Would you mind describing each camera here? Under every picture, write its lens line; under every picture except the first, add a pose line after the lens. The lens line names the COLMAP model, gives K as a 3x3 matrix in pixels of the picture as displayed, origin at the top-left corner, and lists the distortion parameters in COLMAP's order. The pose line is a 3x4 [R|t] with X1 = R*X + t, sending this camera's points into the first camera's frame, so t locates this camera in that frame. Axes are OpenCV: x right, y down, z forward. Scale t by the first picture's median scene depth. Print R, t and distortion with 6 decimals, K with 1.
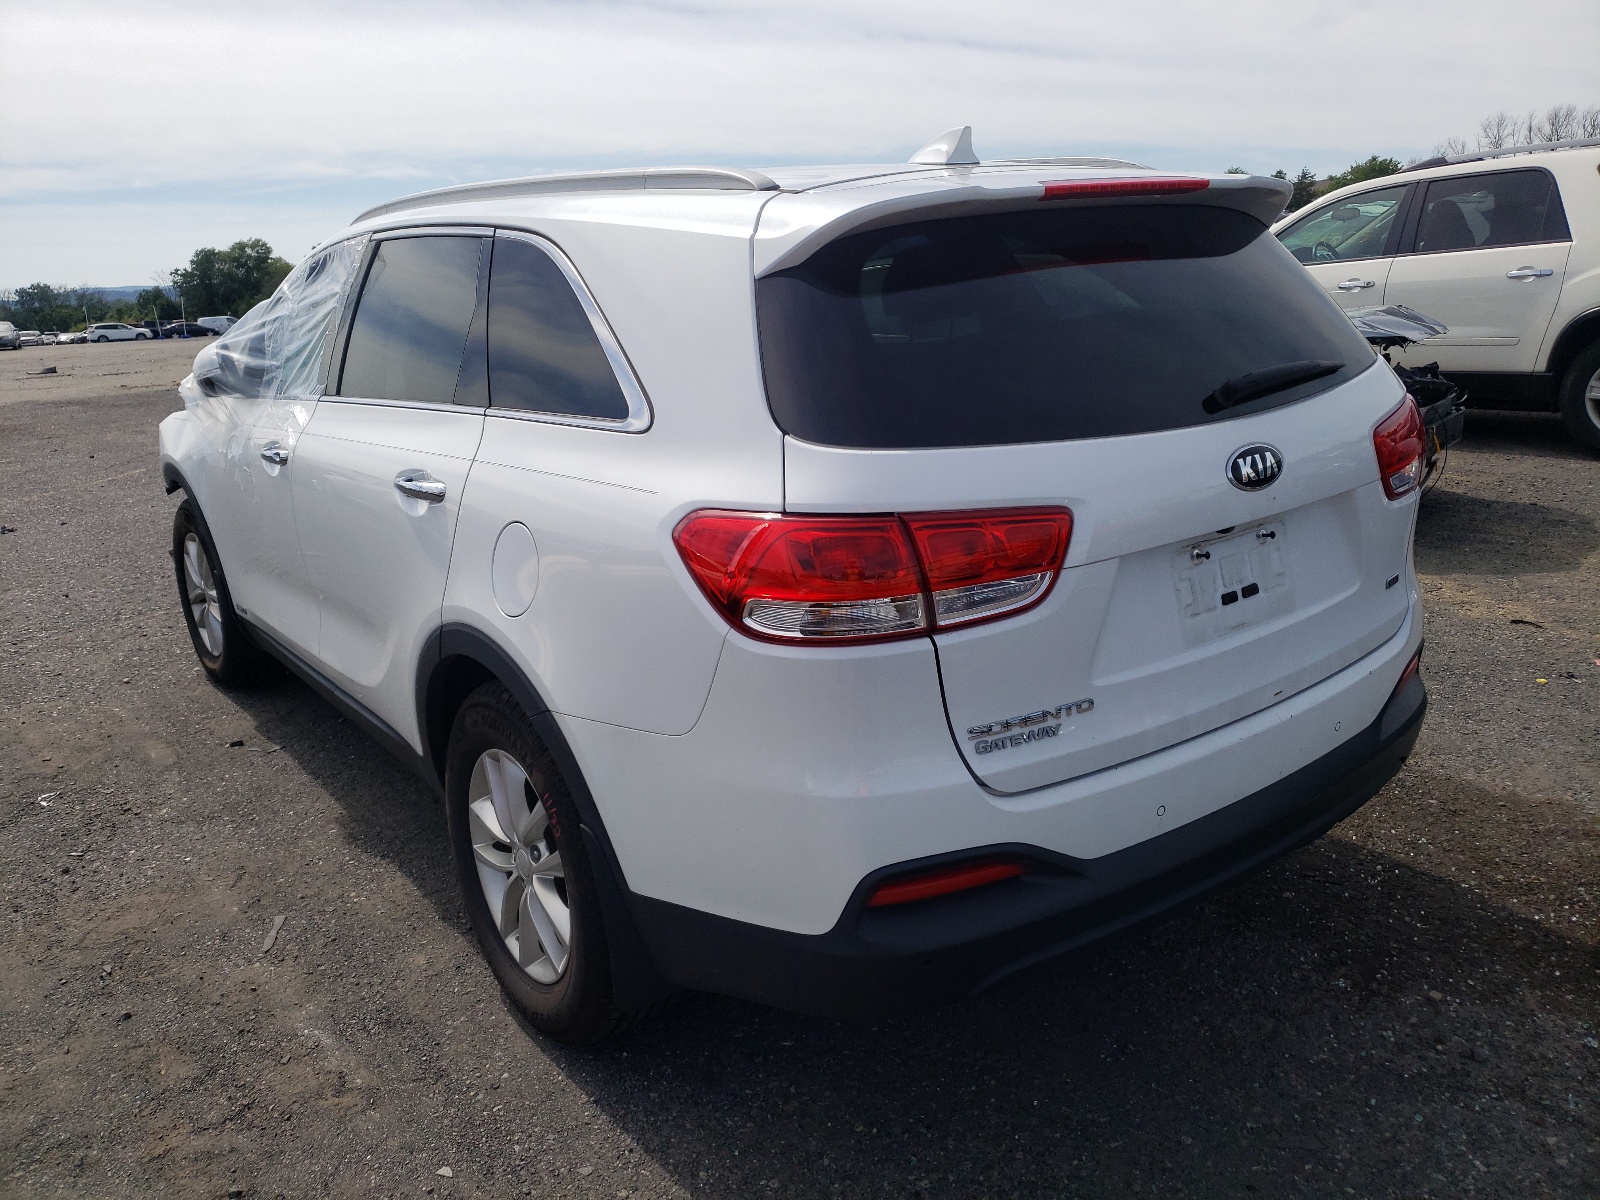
lens RADIAL K [[1205.3, 0, 801.8], [0, 1205.3, 569.8], [0, 0, 1]] dist [0.012975, 0.002780]
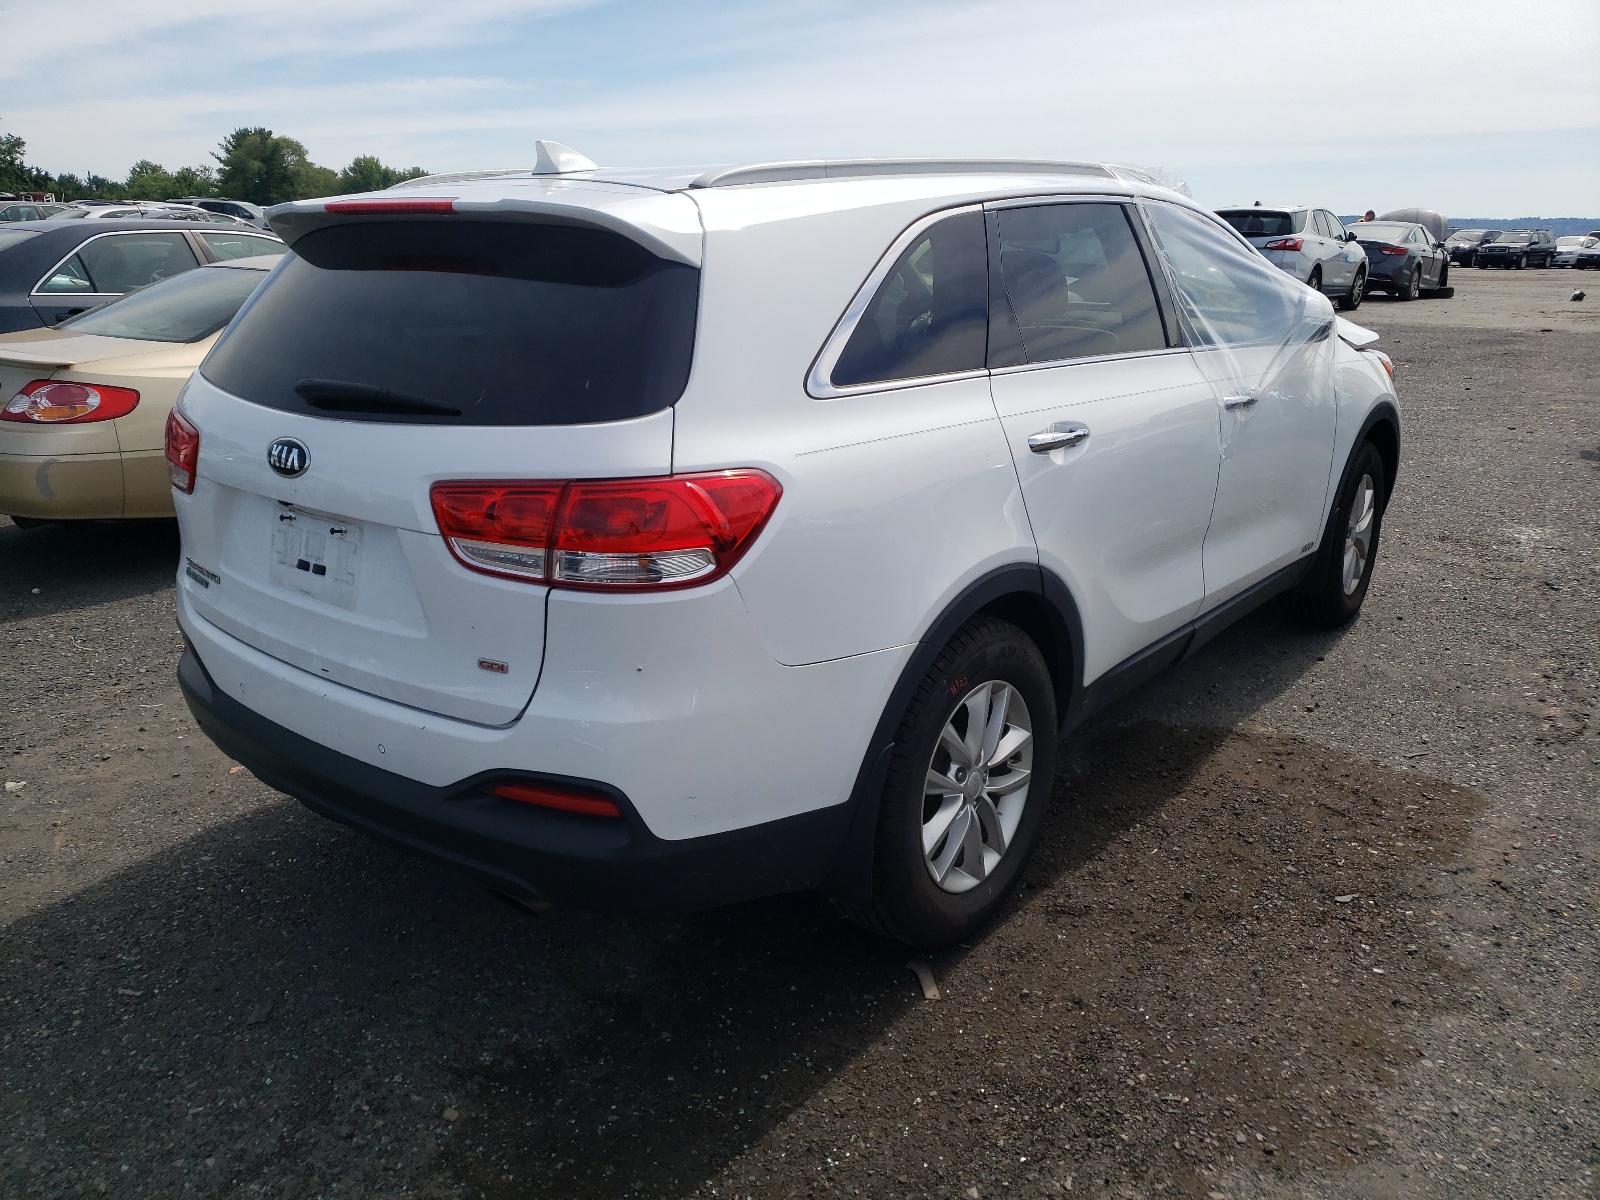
lens RADIAL K [[1216.4, 0, 800.0], [0, 1216.4, 598.6], [0, 0, 1]] dist [0.017842, 0.008555]
pose [[0.284830, 0.351799, -0.891689, 1.306980], [-0.286236, 0.918995, 0.271140, -0.340488], [0.914845, 0.178004, 0.362455, 0.850206]]
